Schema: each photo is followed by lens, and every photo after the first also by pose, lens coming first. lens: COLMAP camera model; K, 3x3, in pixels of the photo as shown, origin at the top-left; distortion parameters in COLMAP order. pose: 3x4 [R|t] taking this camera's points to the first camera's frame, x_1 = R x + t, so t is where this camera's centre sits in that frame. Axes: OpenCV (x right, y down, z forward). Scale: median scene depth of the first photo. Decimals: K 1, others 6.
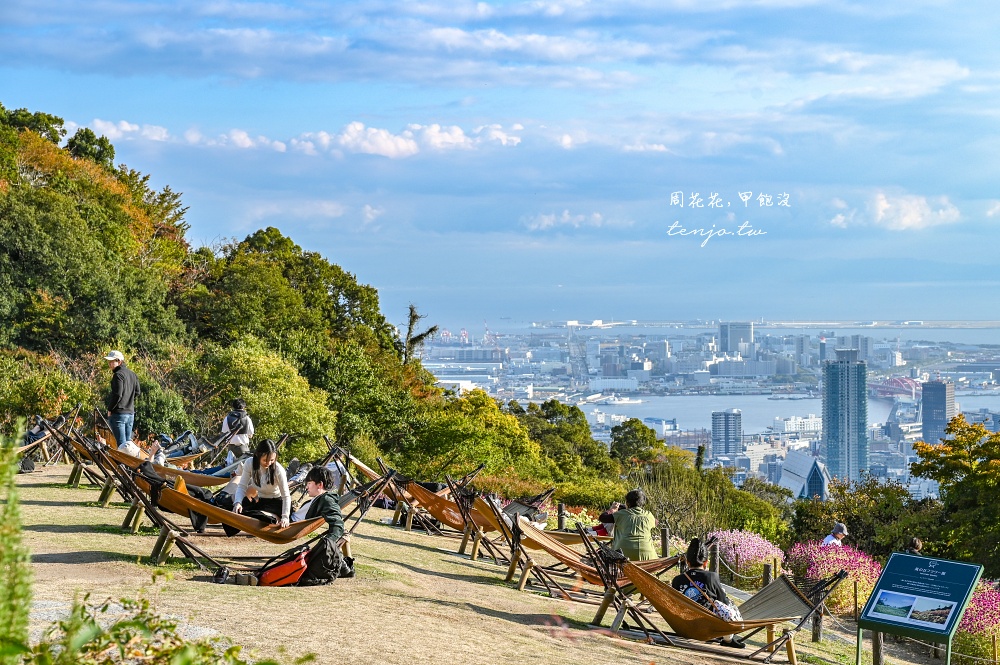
lens RADIAL K [[1939.9, 0, 501.8], [0, 1939.9, 338.0], [0, 0, 1]] dist [-0.006192, 0.000000]
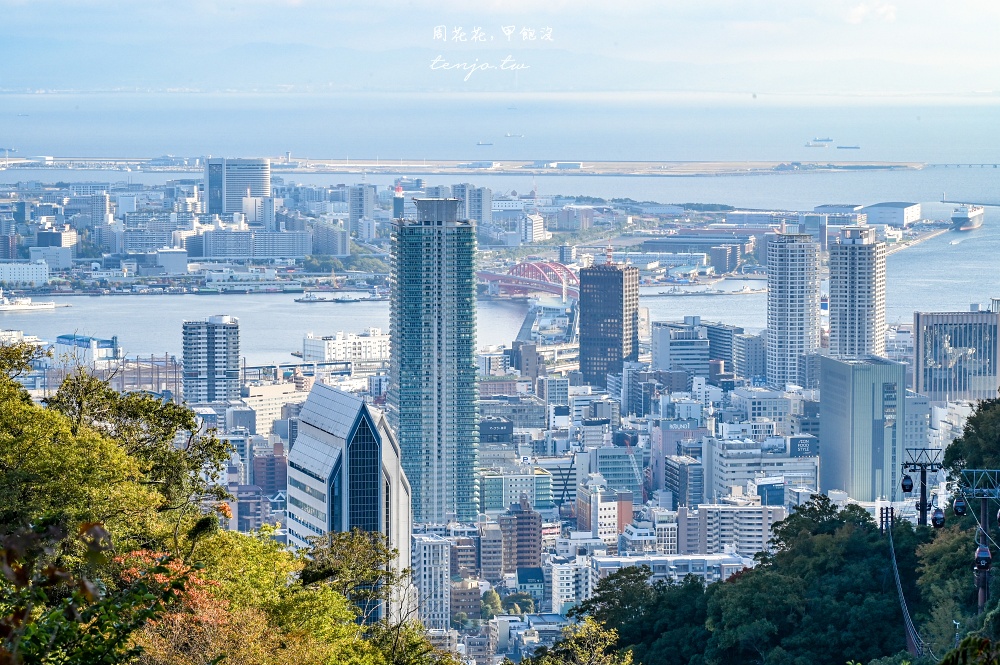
lens RADIAL K [[3585.9, 0, 500.2], [0, 3585.9, 332.5], [0, 0, 1]] dist [-0.027500, 0.000000]
pose [[0.981900, -0.002116, 0.189388, 0.011965], [-0.005013, 0.999297, 0.037155, 0.005883], [-0.189333, -0.037431, 0.981199, 0.050611]]
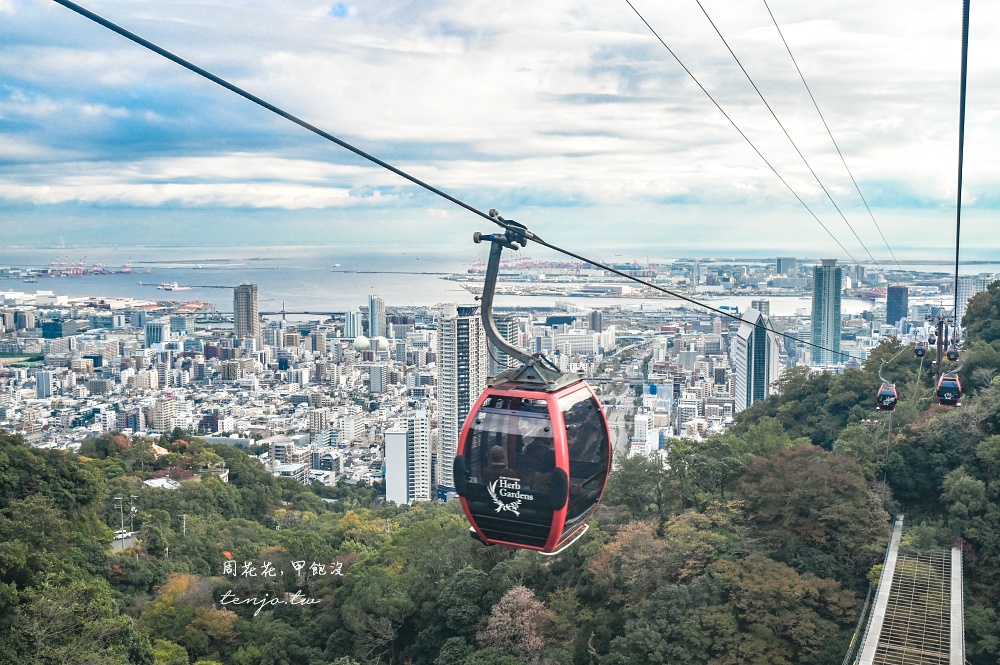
lens RADIAL K [[979.7, 0, 505.8], [0, 979.7, 337.4], [0, 0, 1]] dist [0.004584, 0.000000]
pose [[0.984439, 0.025545, -0.173860, 0.056625], [-0.014113, 0.997675, 0.066677, 0.019778], [0.175159, -0.063186, 0.982510, 0.153020]]
